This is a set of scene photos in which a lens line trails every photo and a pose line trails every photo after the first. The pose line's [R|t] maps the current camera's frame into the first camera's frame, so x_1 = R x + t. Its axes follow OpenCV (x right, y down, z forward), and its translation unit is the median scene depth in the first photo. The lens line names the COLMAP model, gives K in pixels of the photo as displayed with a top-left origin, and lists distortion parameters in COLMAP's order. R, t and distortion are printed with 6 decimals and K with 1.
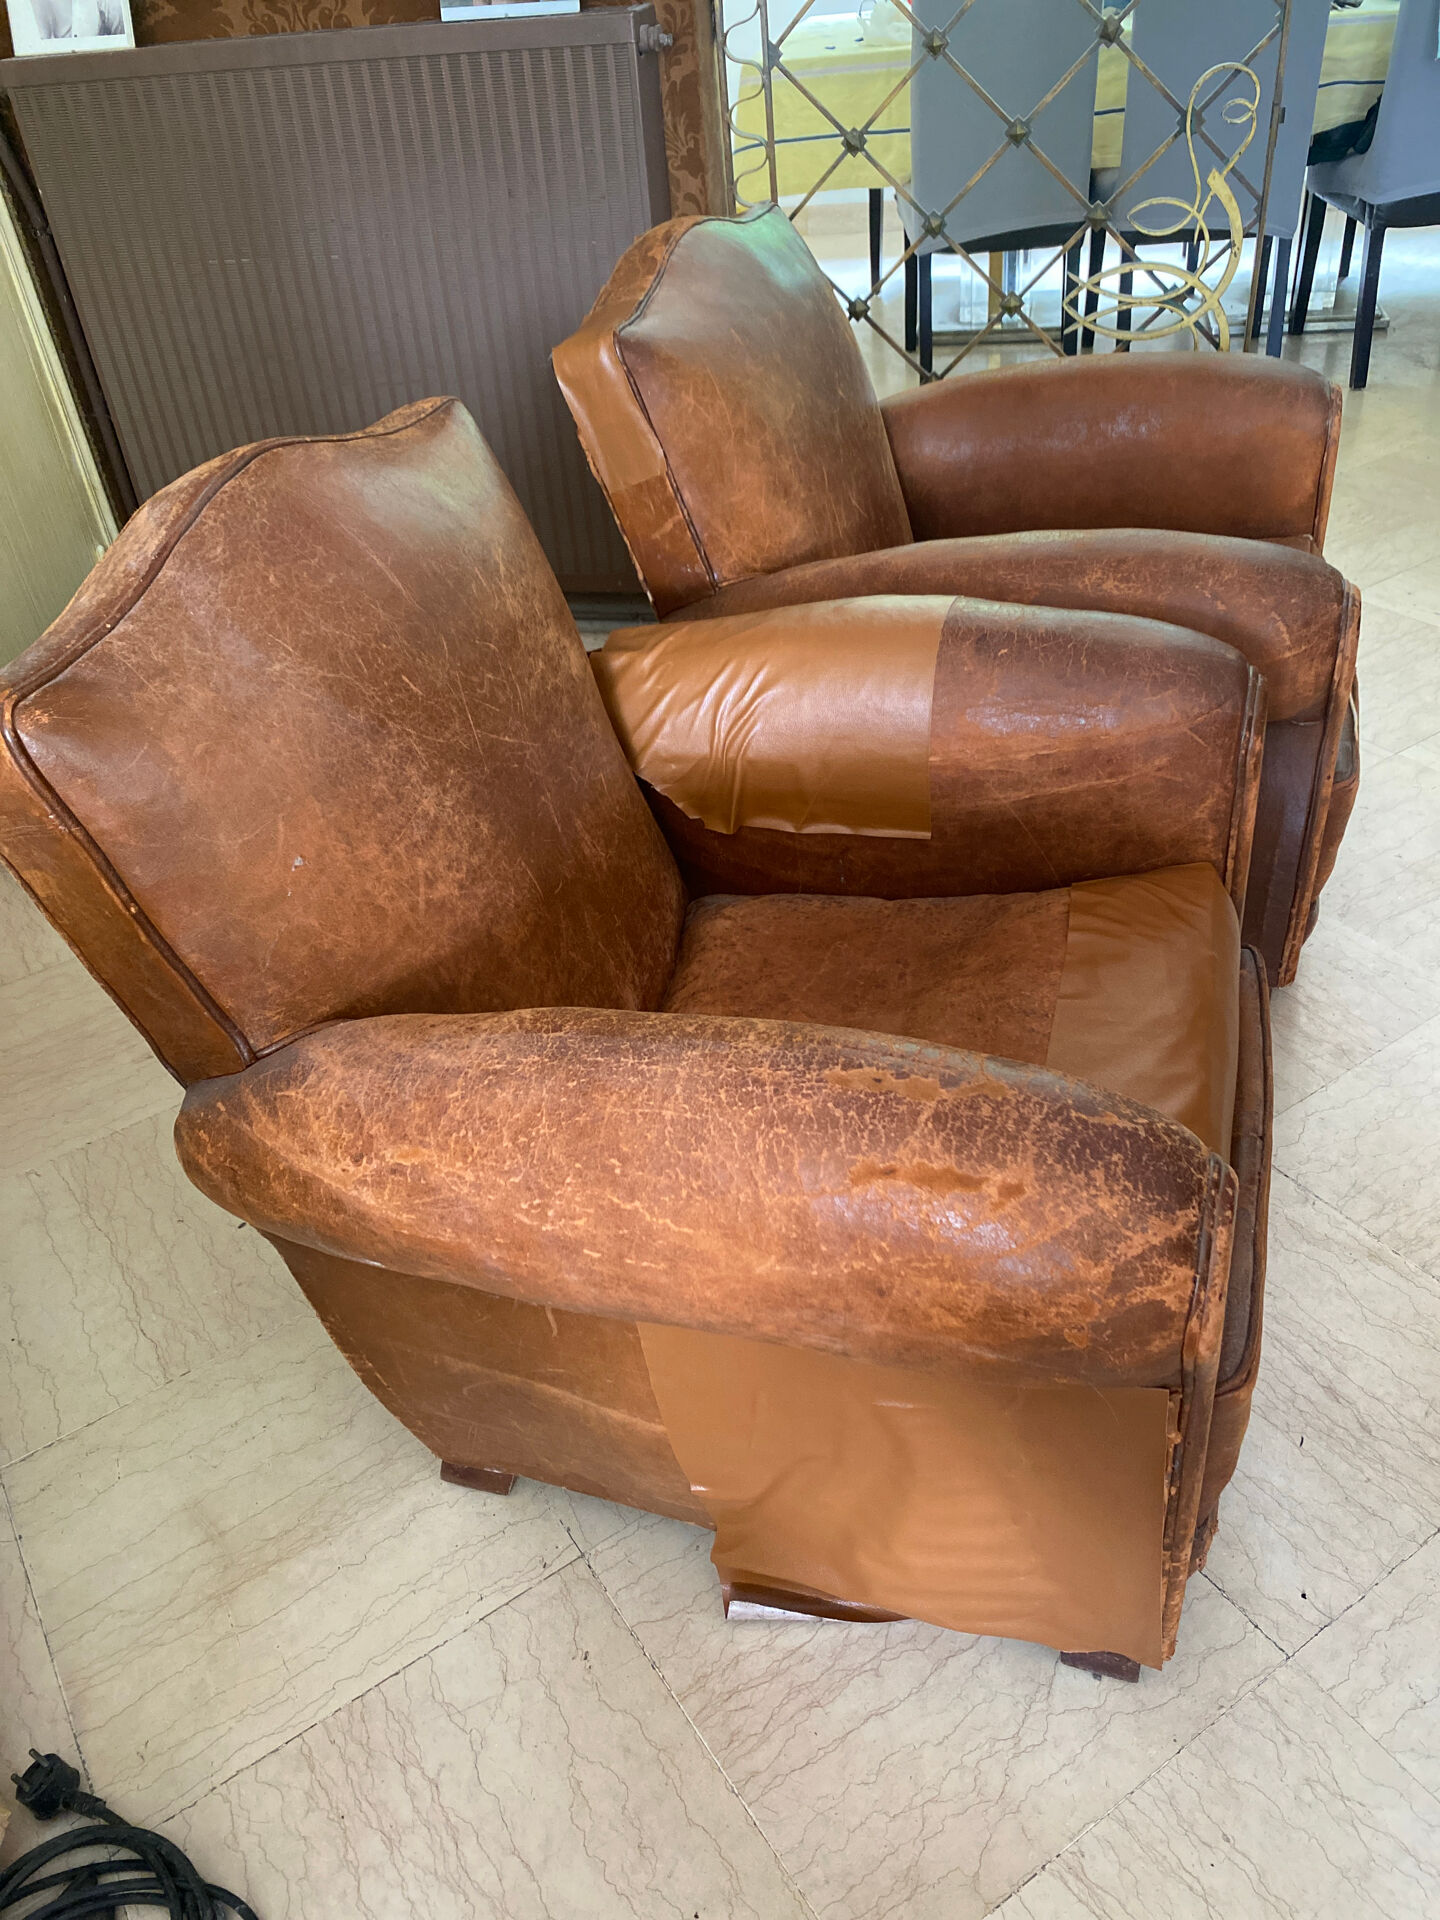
lens RADIAL K [[1425.9, 0, 723.3], [0, 1425.9, 961.4], [0, 0, 1]] dist [0.022214, -0.022290]
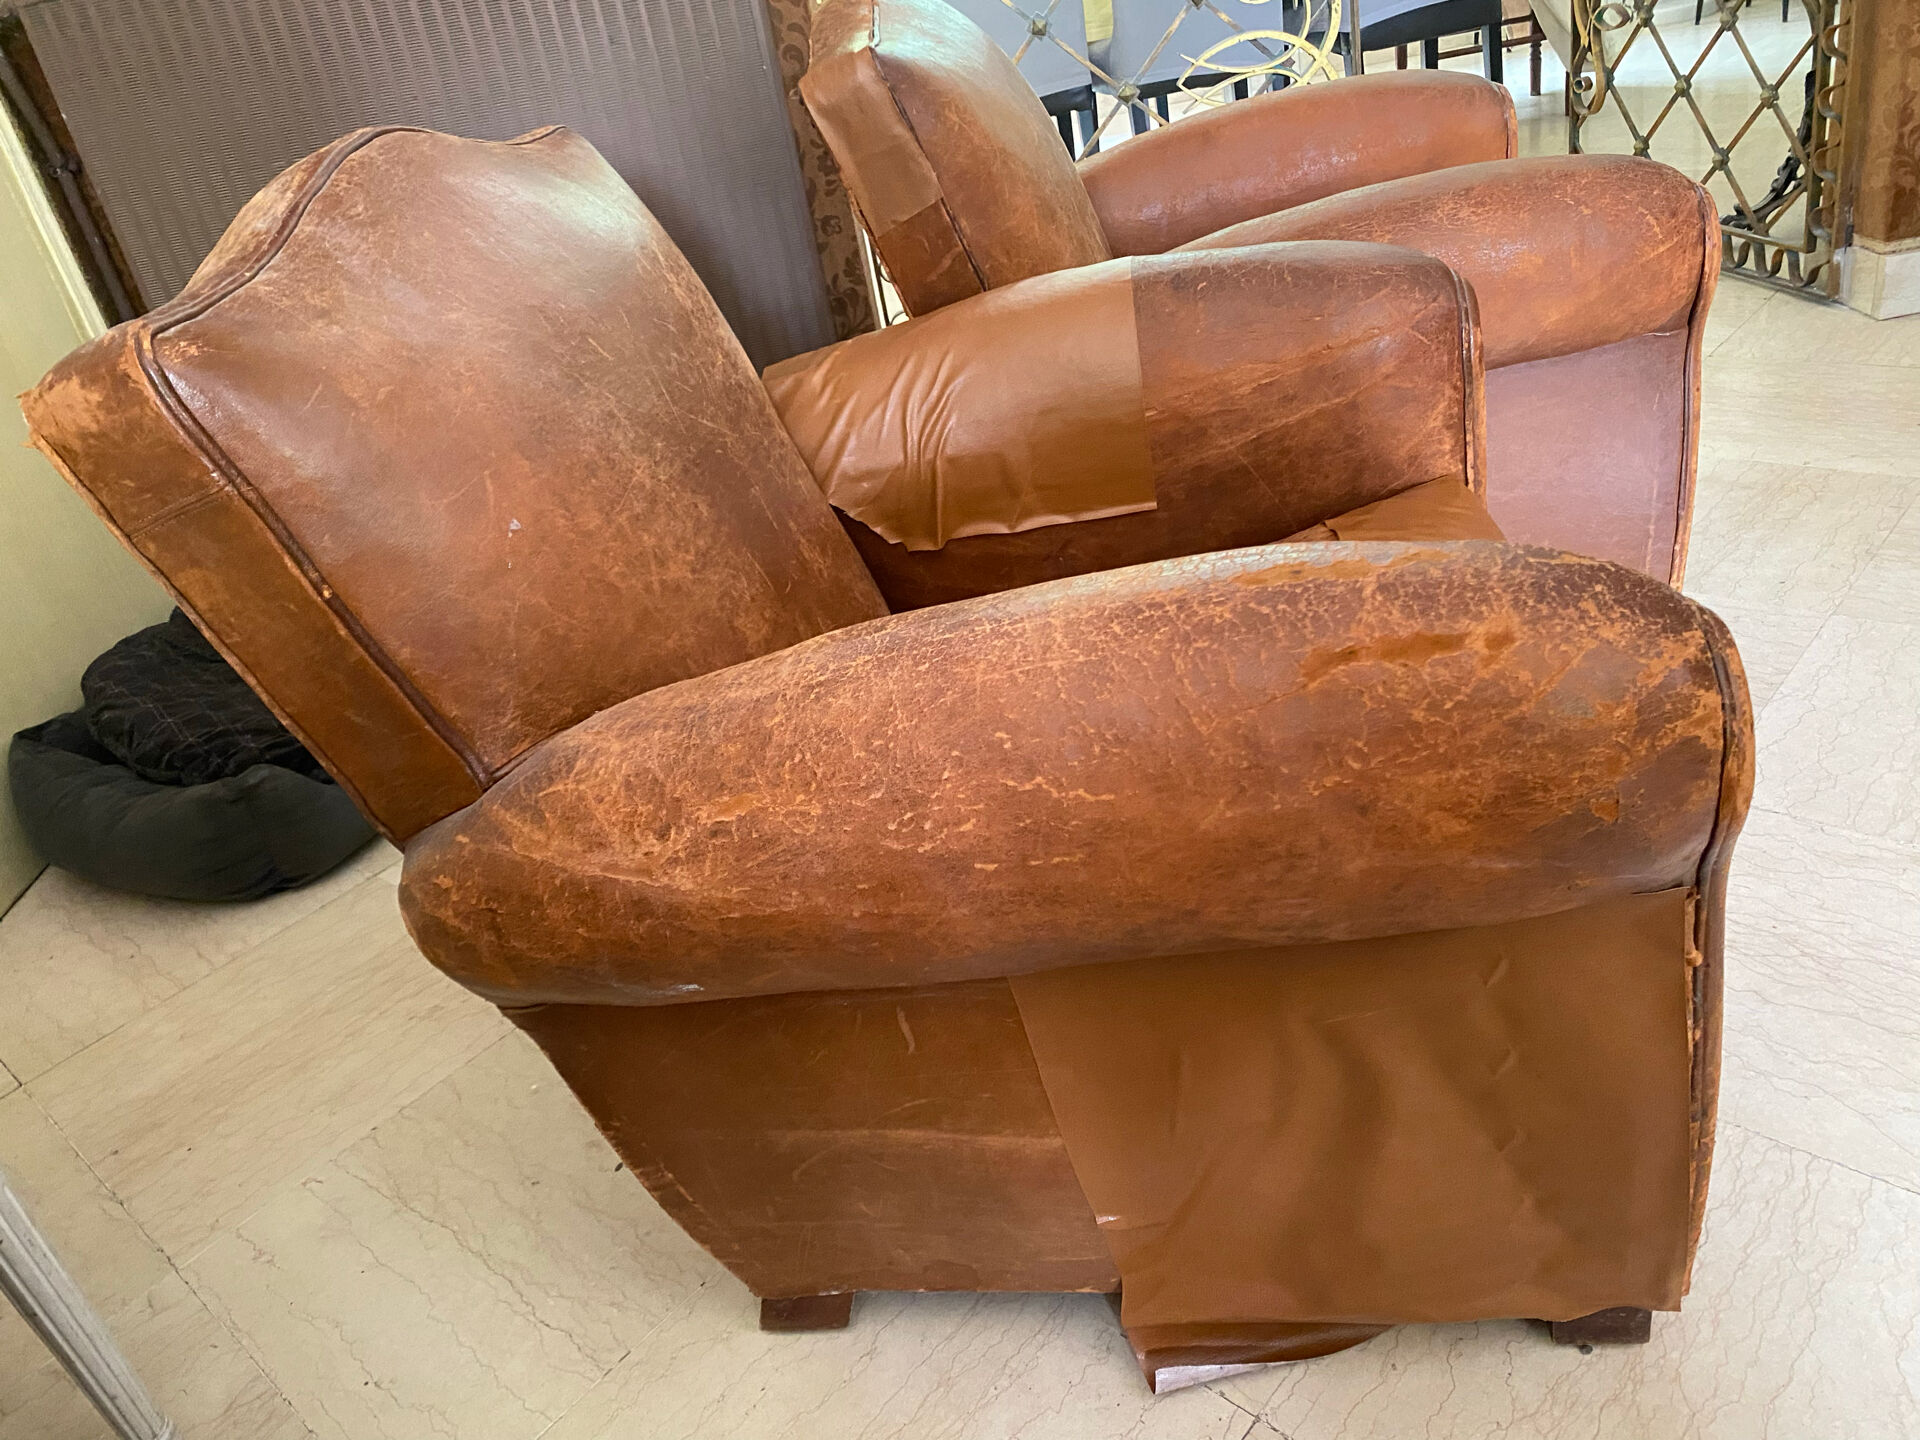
lens RADIAL K [[1425.9, 0, 956.3], [0, 1425.9, 722.1], [0, 0, 1]] dist [0.022214, -0.022290]
pose [[0.975736, -0.176480, 0.129592, -0.178600], [0.192940, 0.972843, -0.127872, 0.201428], [-0.103506, 0.149773, 0.983288, 0.174679]]
